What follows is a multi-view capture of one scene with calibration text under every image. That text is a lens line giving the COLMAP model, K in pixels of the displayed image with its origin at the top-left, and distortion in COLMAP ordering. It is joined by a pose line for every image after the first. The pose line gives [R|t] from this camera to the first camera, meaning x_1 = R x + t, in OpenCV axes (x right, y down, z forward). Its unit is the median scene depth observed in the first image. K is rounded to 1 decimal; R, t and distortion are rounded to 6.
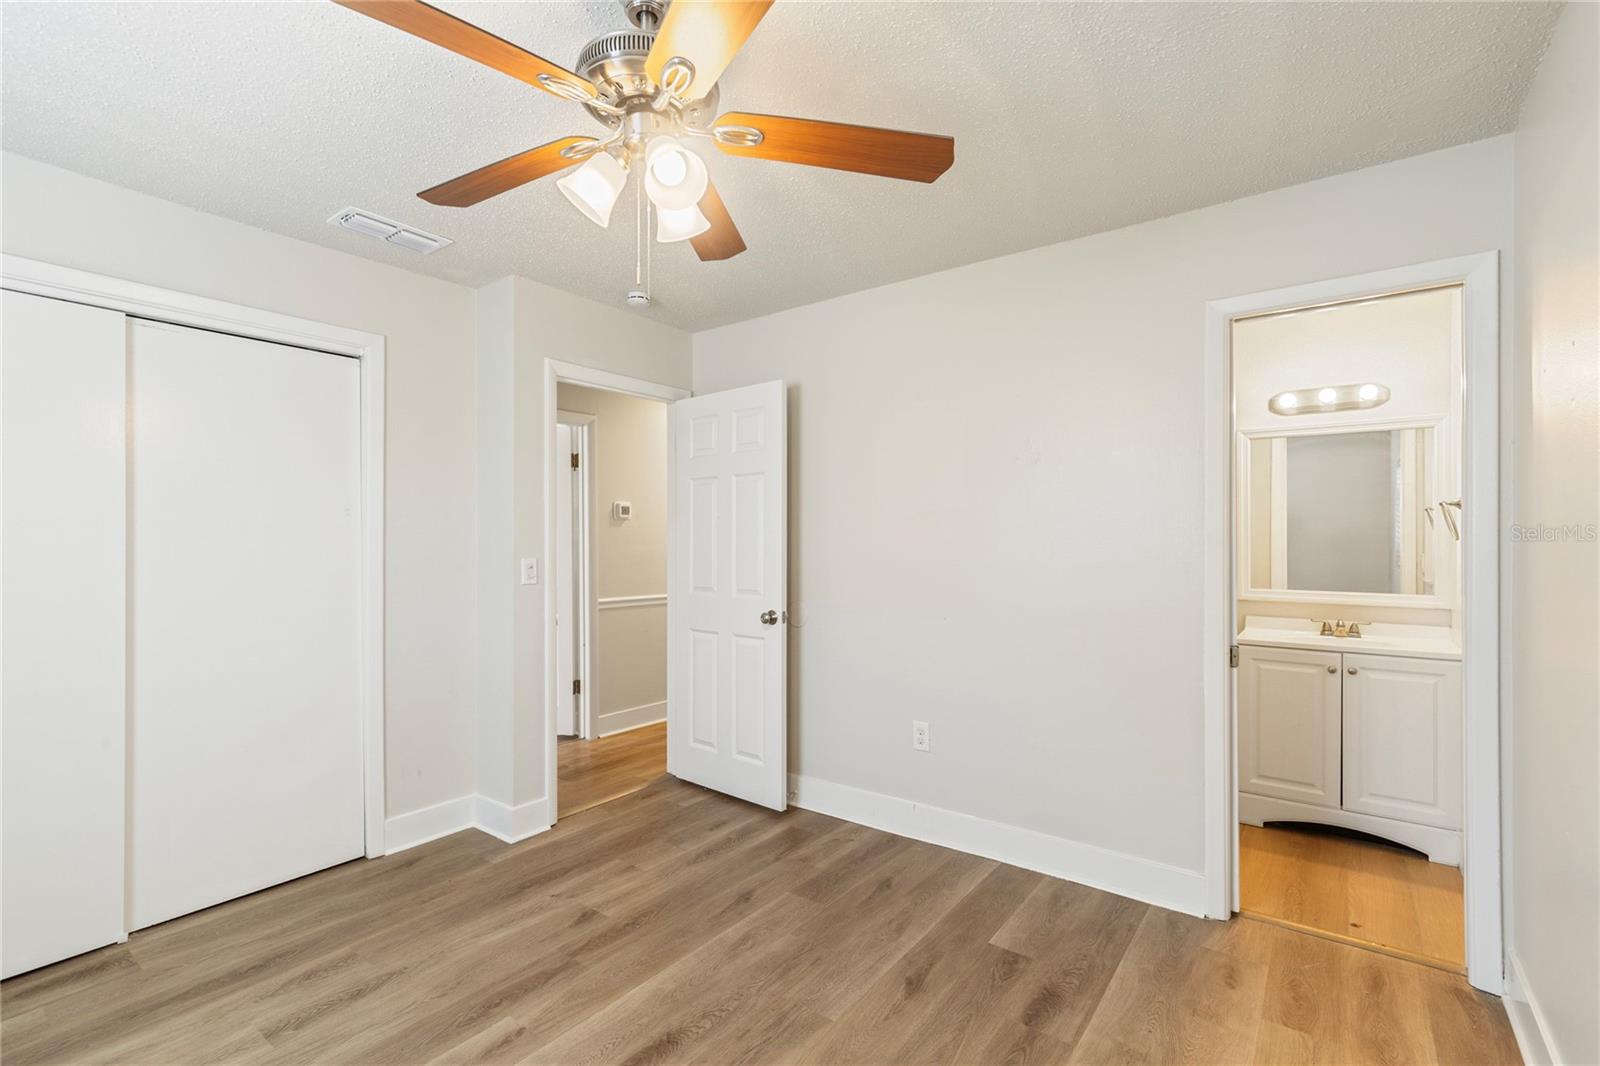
lens RADIAL K [[719.2, 0, 795.6], [0, 719.2, 533.7], [0, 0, 1]] dist [0.011710, -0.000118]
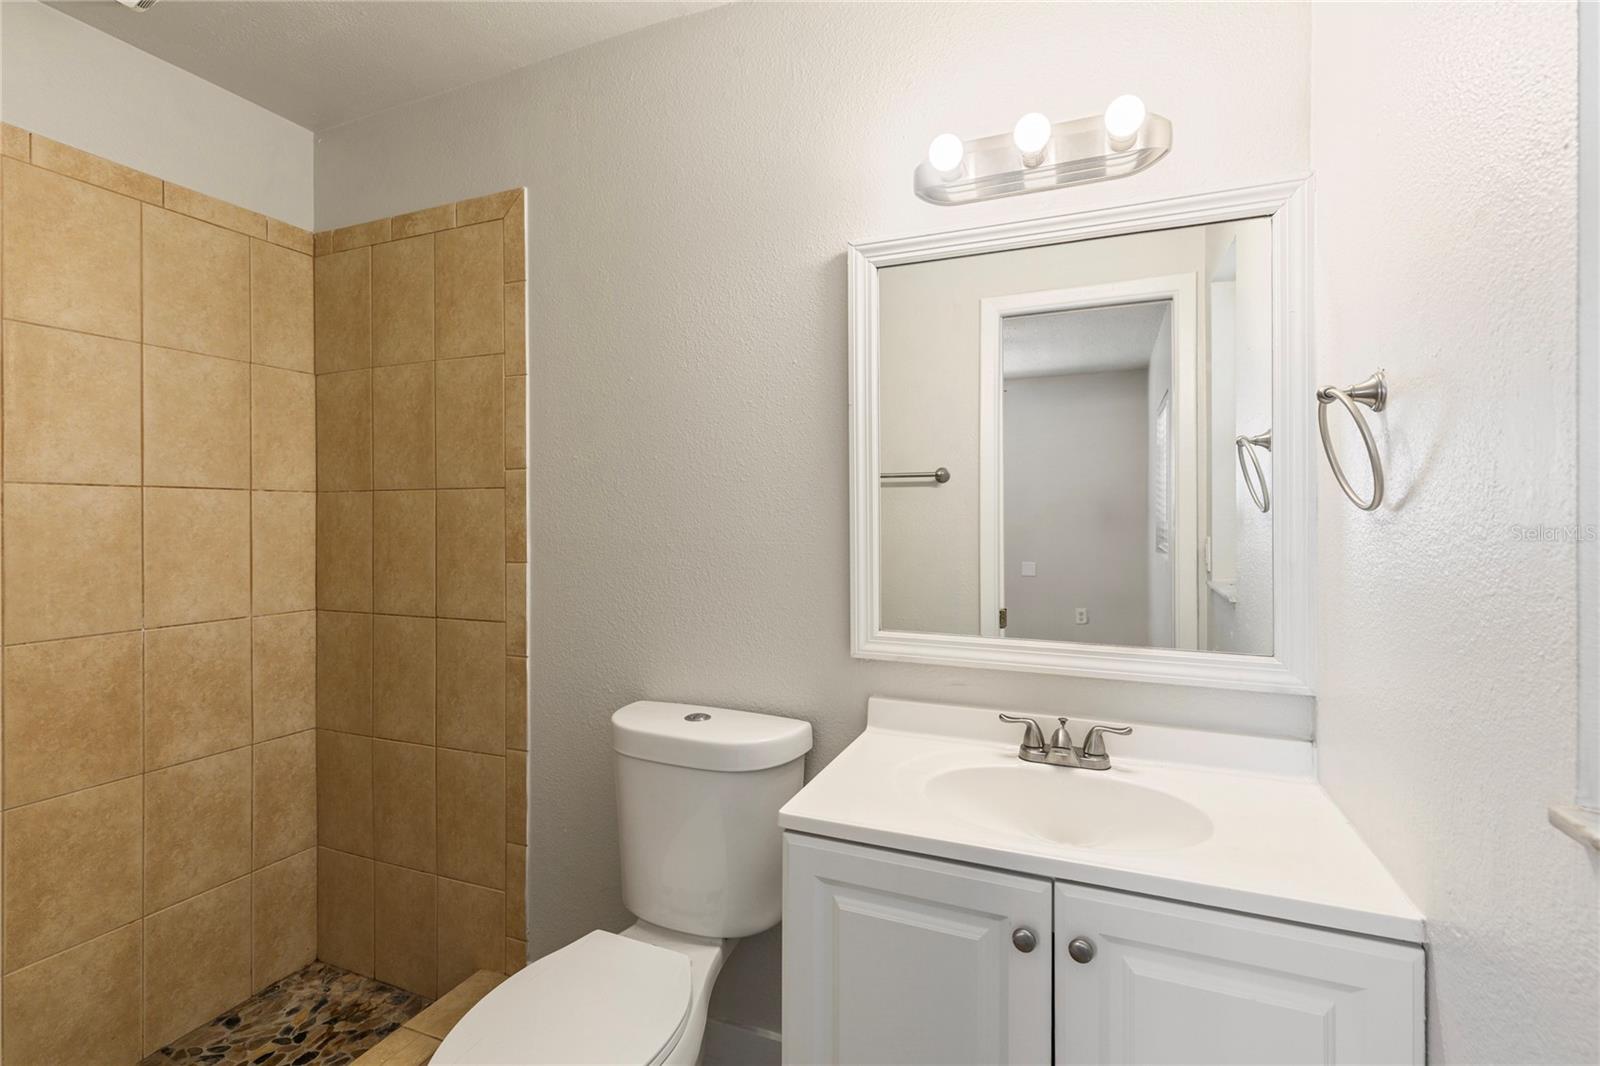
lens RADIAL K [[719.2, 0, 795.6], [0, 719.2, 533.7], [0, 0, 1]] dist [0.011710, -0.000118]
pose [[0.969662, -0.020338, 0.243601, 0.527720], [0.013746, 0.999493, 0.028730, 0.007575], [-0.244062, -0.024509, 0.969450, 0.670952]]
